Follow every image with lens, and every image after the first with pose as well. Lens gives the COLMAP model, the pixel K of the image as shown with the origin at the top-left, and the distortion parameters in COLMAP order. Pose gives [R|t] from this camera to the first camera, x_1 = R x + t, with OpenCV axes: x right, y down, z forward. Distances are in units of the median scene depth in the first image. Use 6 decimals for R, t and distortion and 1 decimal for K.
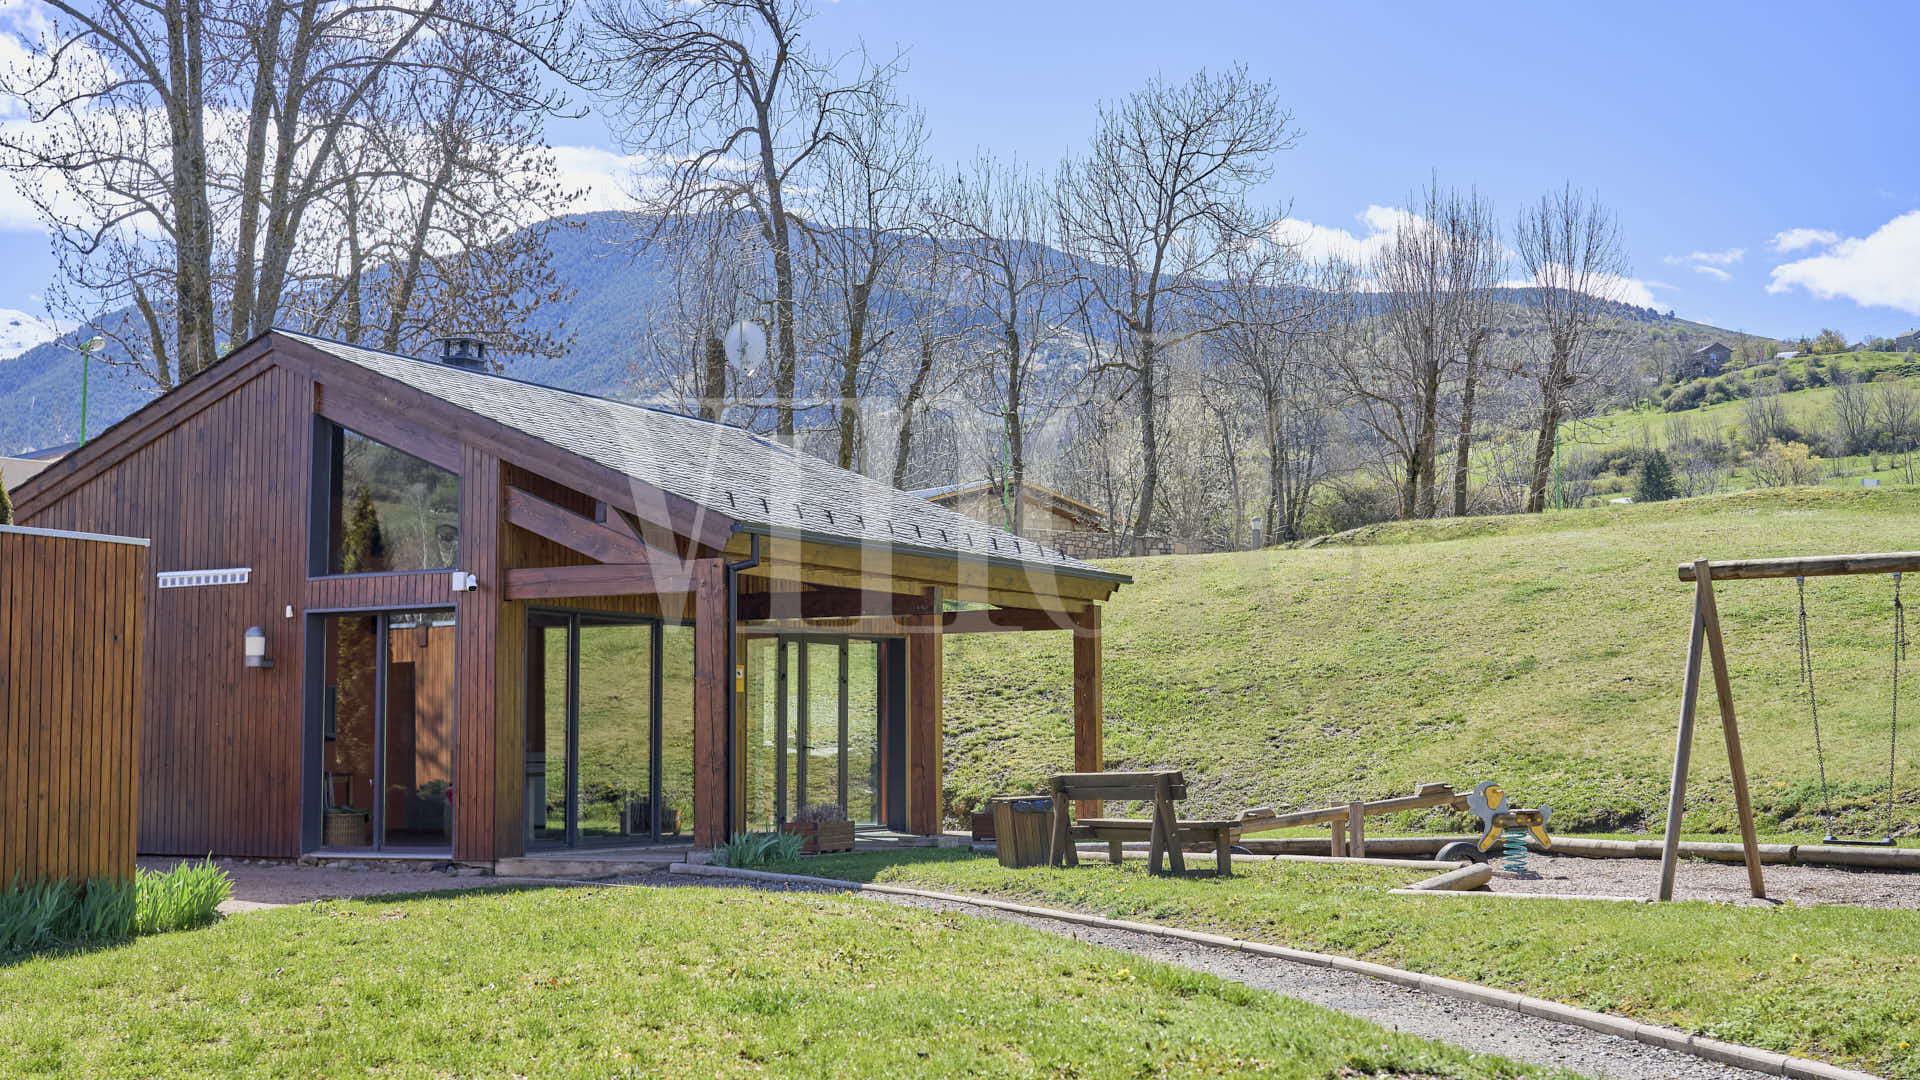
lens RADIAL K [[2412.2, 0, 960.0], [0, 2412.2, 540.0], [0, 0, 1]] dist [-0.043764, 0.049455]
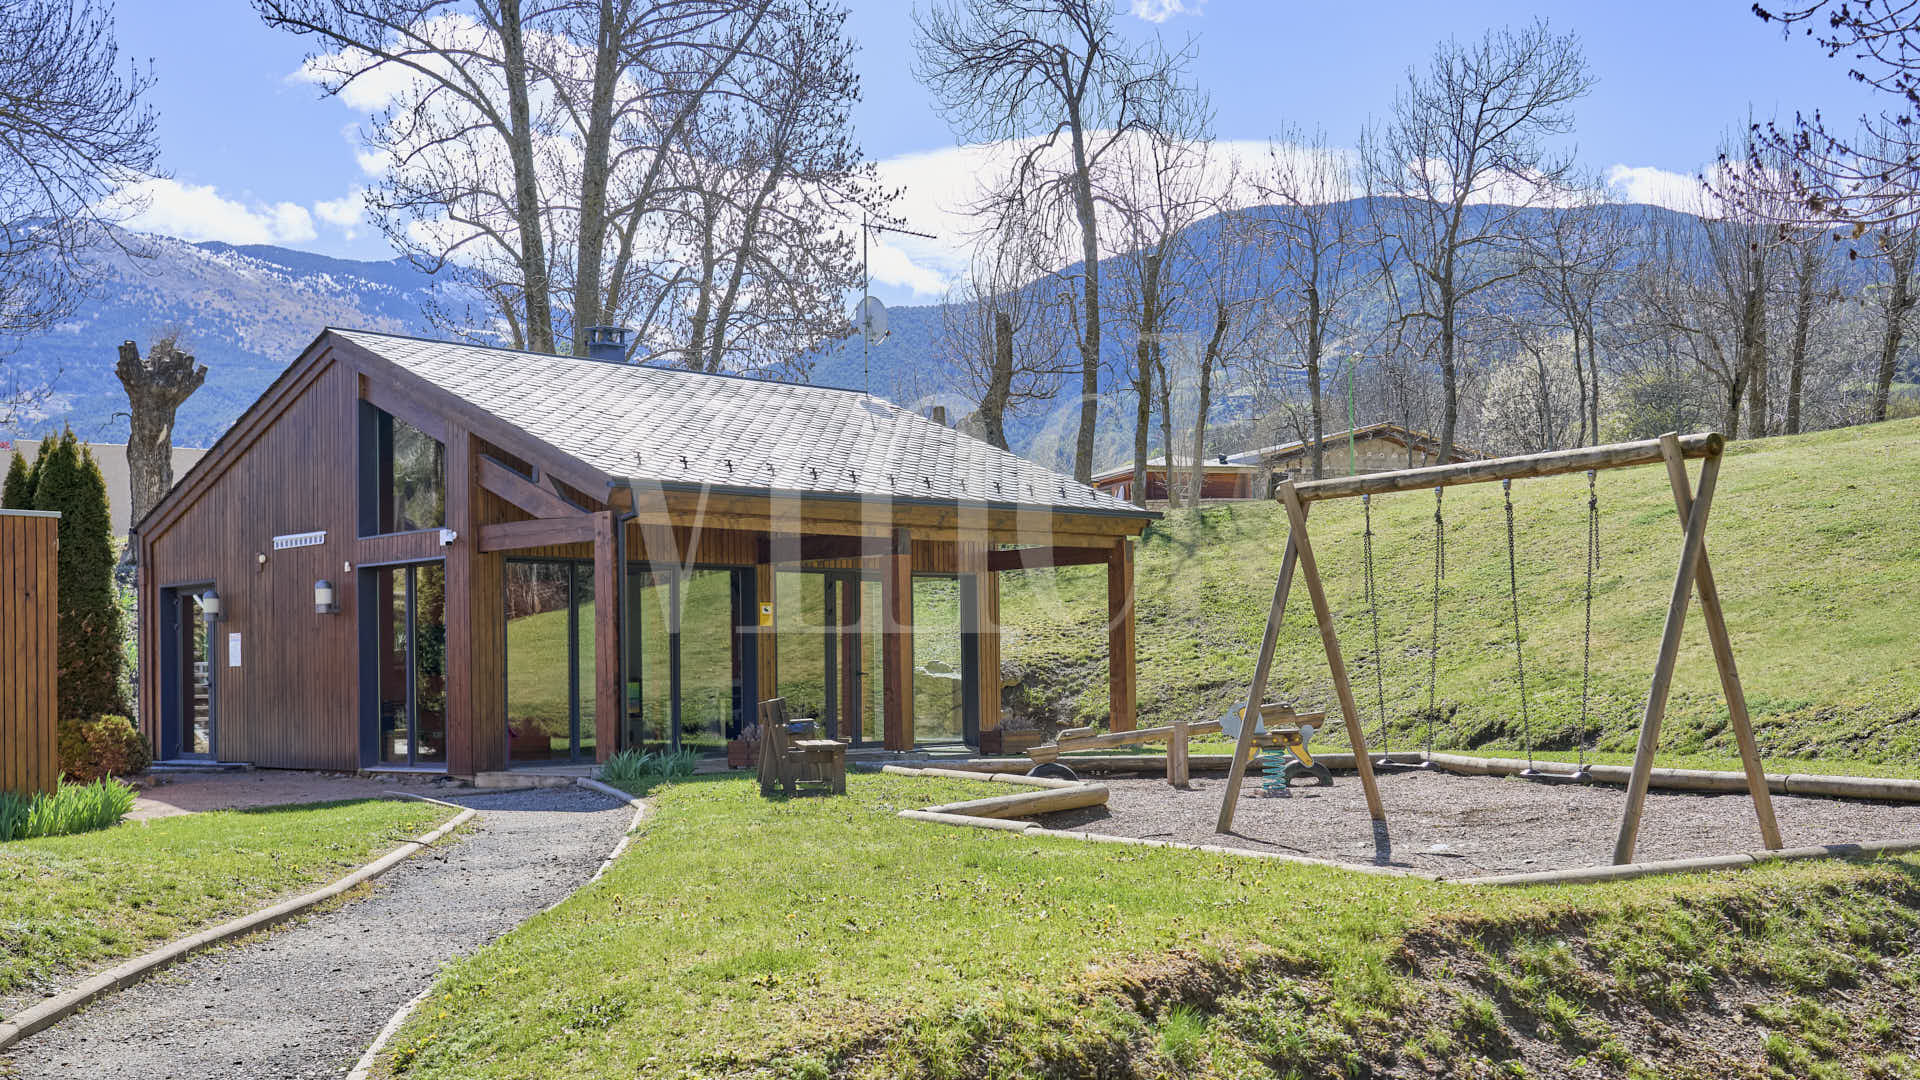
lens RADIAL K [[2053.4, 0, 964.4], [0, 2053.4, 666.3], [0, 0, 1]] dist [0.010525, -0.013144]
pose [[0.957929, -0.011894, -0.286757, 0.272382], [0.036273, 0.996146, 0.079854, 0.007548], [0.284702, -0.086896, 0.954669, 0.095049]]
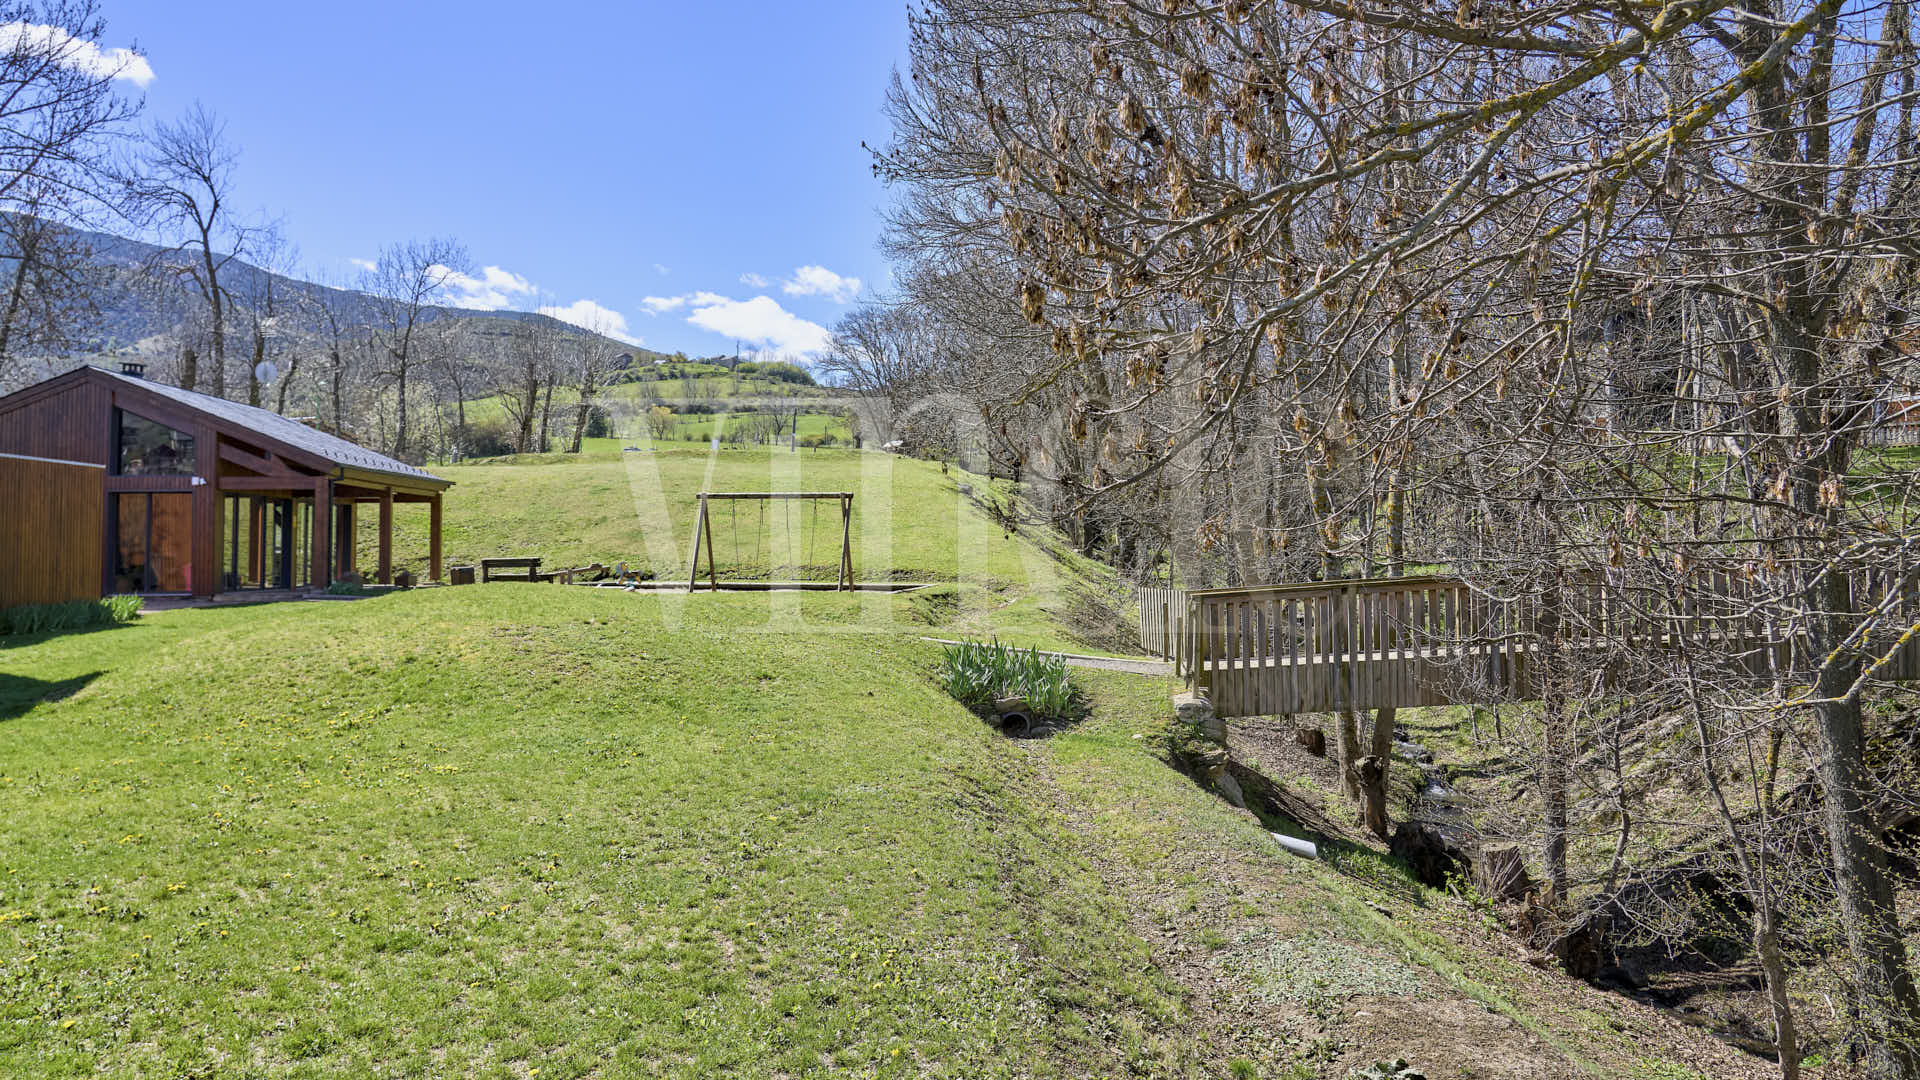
lens RADIAL K [[1211.0, 0, 954.6], [0, 1211.0, 498.3], [0, 0, 1]] dist [-0.008507, -0.001628]
pose [[0.838280, 0.025331, 0.544652, -0.194142], [-0.047568, 0.998509, 0.026772, -0.028951], [-0.543162, -0.048351, 0.838235, -0.364134]]
